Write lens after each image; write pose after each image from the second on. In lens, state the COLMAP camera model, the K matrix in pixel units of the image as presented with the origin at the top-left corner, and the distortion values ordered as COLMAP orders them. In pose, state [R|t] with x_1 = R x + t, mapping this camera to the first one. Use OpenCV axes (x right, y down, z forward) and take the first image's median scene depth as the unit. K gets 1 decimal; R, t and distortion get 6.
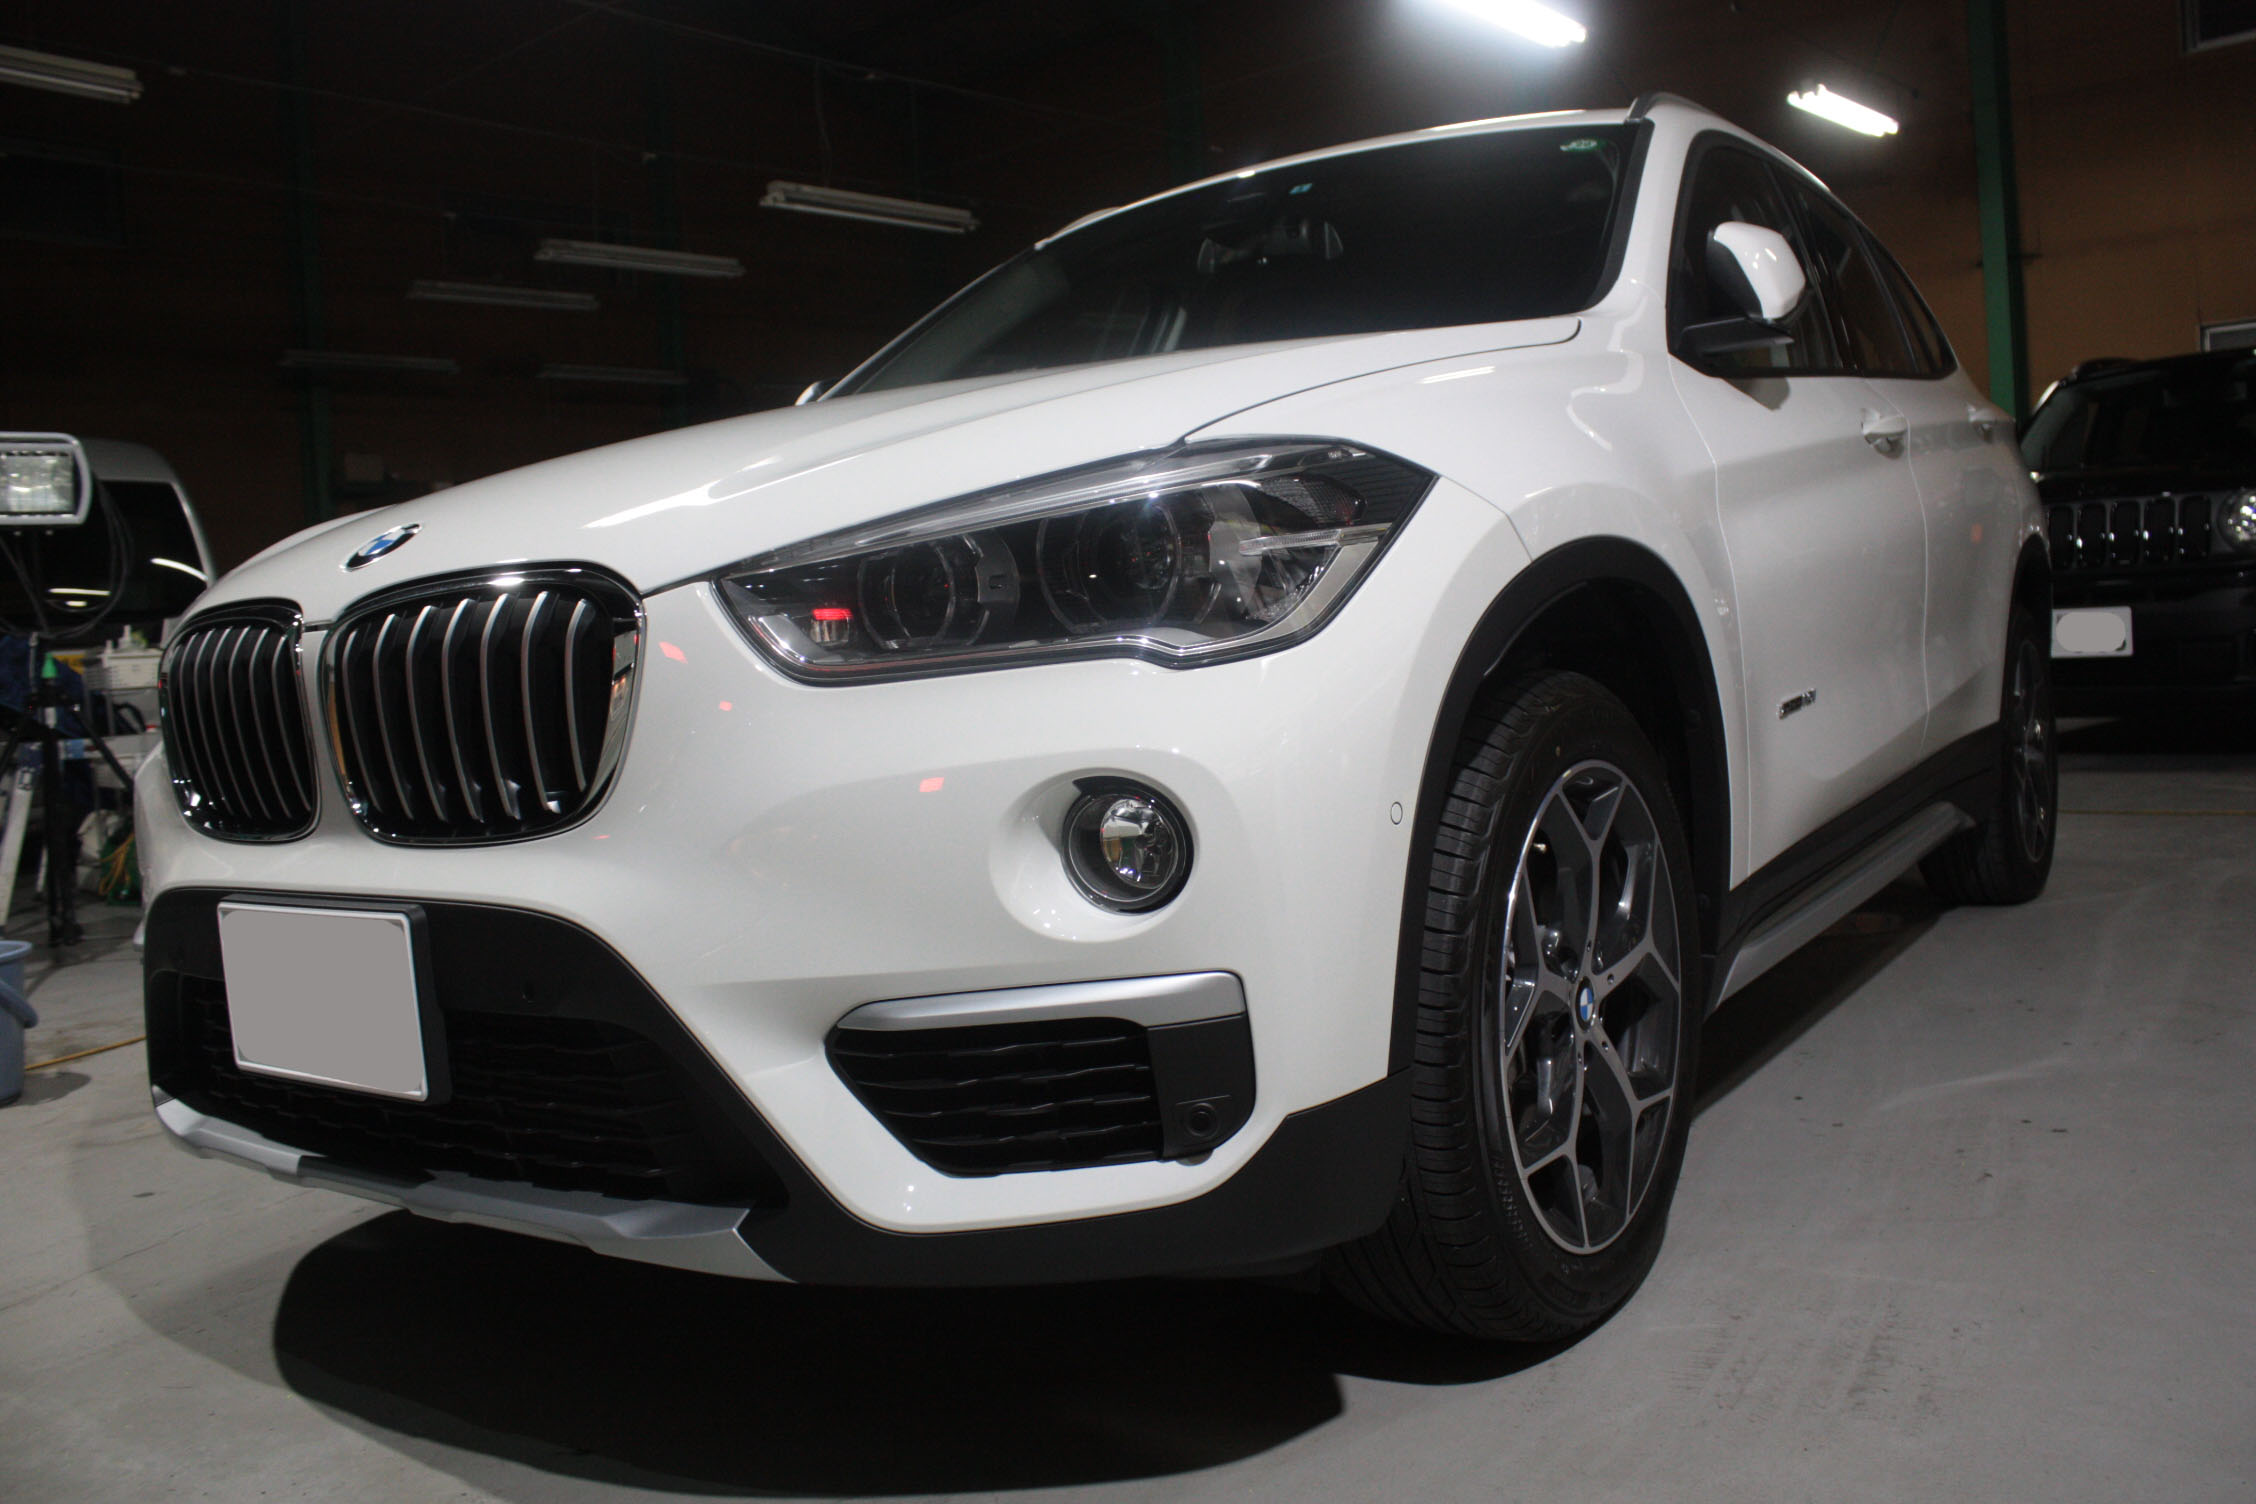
lens RADIAL K [[1876.4, 0, 1139.8], [0, 1876.4, 717.4], [0, 0, 1]] dist [-0.153359, 0.129714]
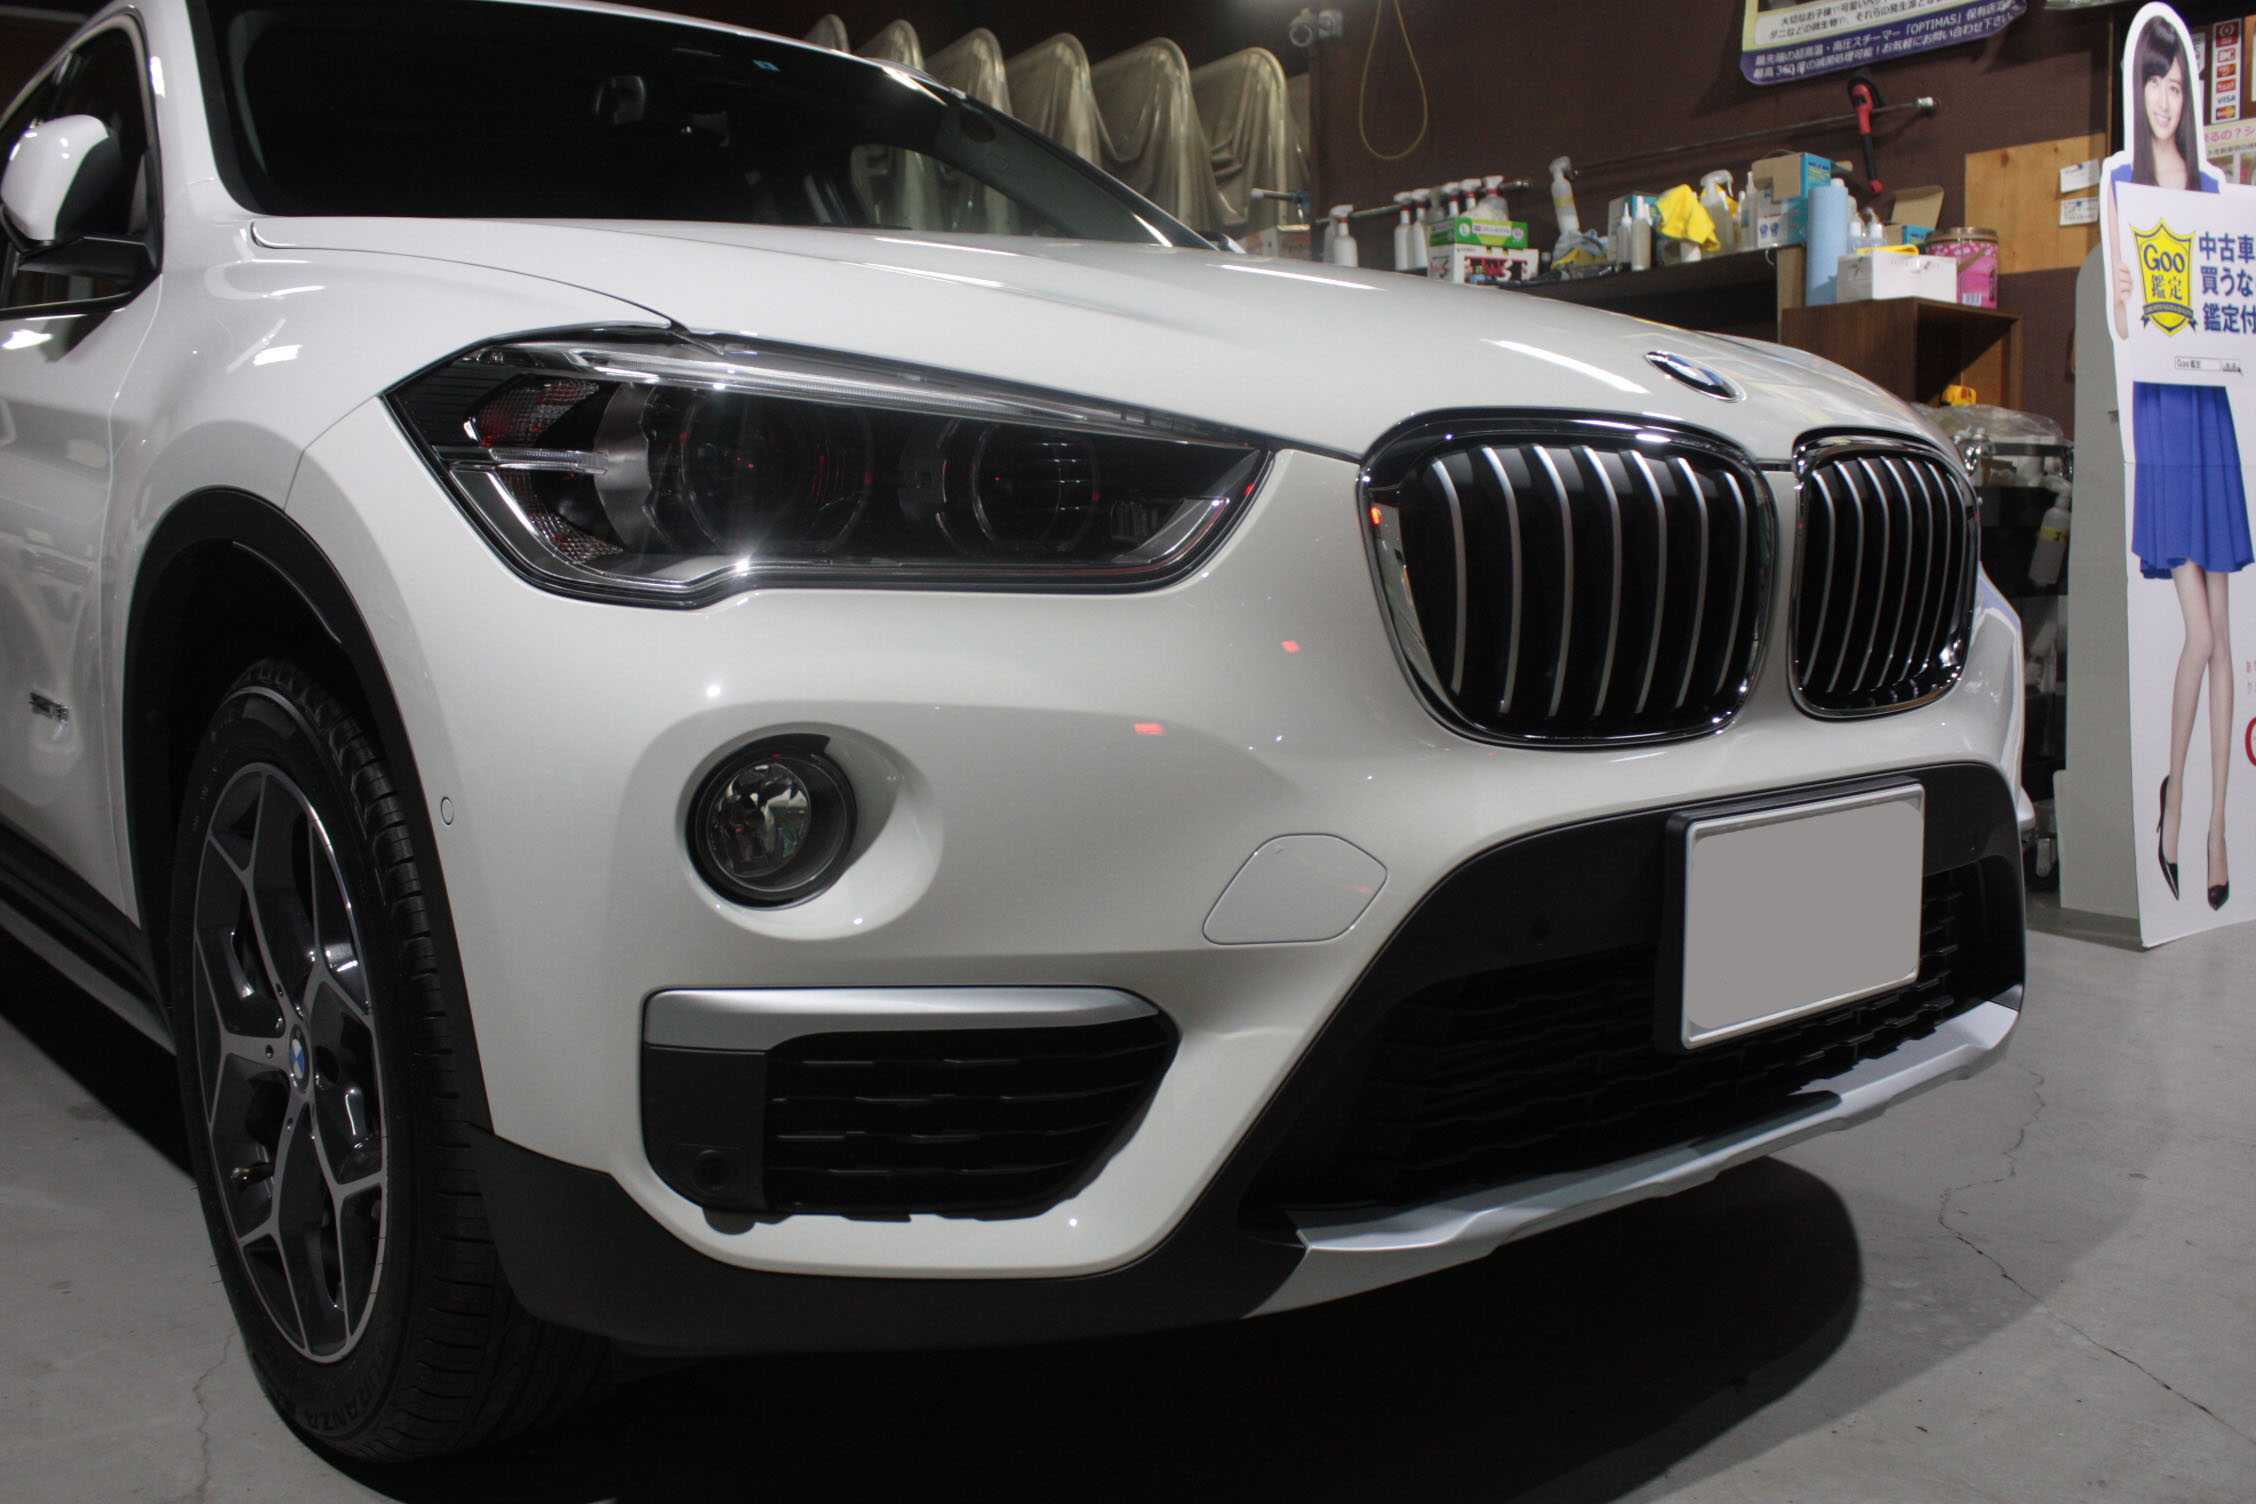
lens RADIAL K [[2085.3, 0, 1128.0], [0, 2085.3, 752.0], [0, 0, 1]] dist [-0.046731, -0.001910]
pose [[0.272264, -0.041923, 0.961309, -1.376065], [0.058702, 0.997913, 0.026893, 0.035955], [-0.960430, 0.049109, 0.274157, 0.982101]]
